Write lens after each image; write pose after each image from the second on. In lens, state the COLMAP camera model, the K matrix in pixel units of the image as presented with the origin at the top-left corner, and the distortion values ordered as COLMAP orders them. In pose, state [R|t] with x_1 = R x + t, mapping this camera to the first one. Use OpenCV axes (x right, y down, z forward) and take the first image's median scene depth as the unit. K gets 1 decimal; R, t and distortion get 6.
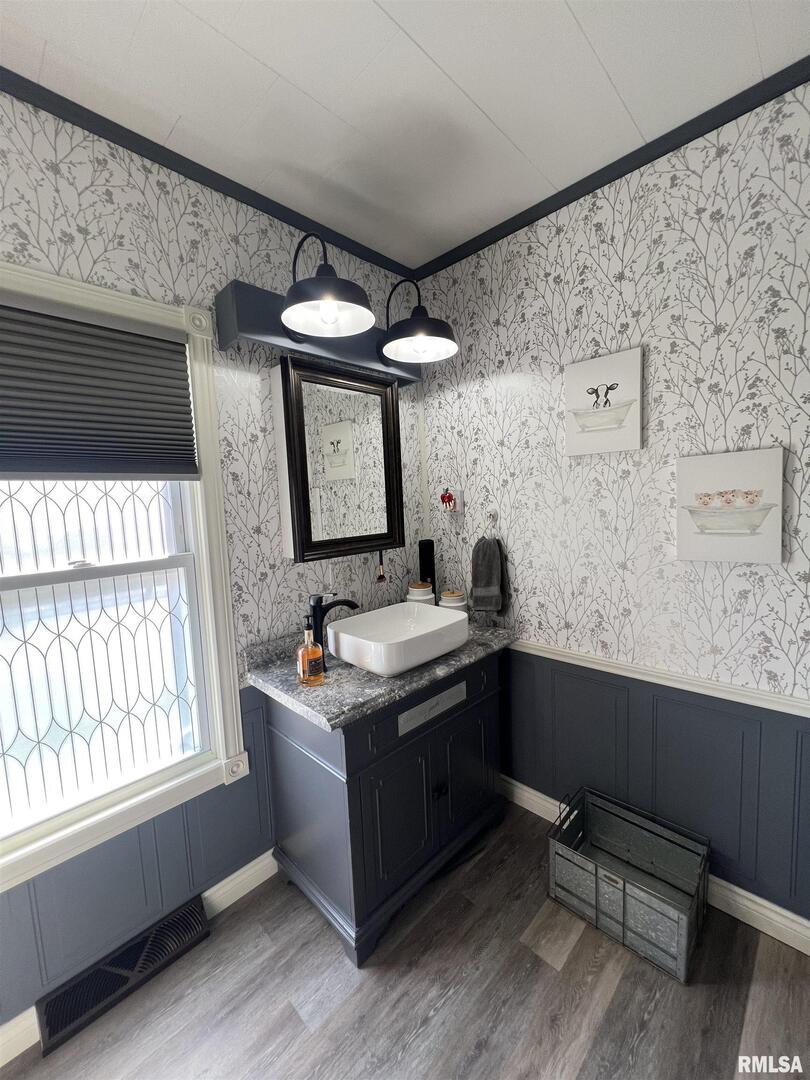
lens RADIAL K [[434.9, 0, 410.5], [0, 434.9, 537.9], [0, 0, 1]] dist [-0.002288, -0.000429]
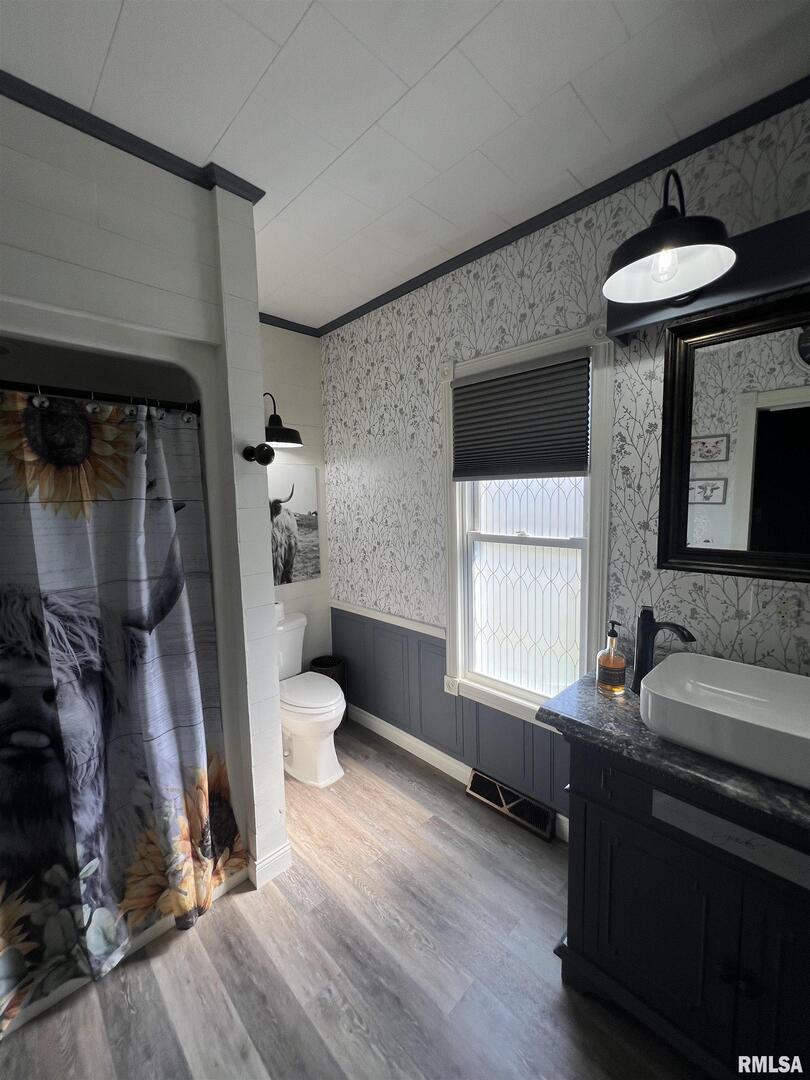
lens RADIAL K [[434.9, 0, 410.5], [0, 434.9, 537.9], [0, 0, 1]] dist [-0.002288, -0.000429]
pose [[-0.013207, 0.140826, -0.989946, 0.668216], [-0.071781, 0.987345, 0.141413, -0.099853], [0.997333, 0.072927, -0.002932, 0.551070]]
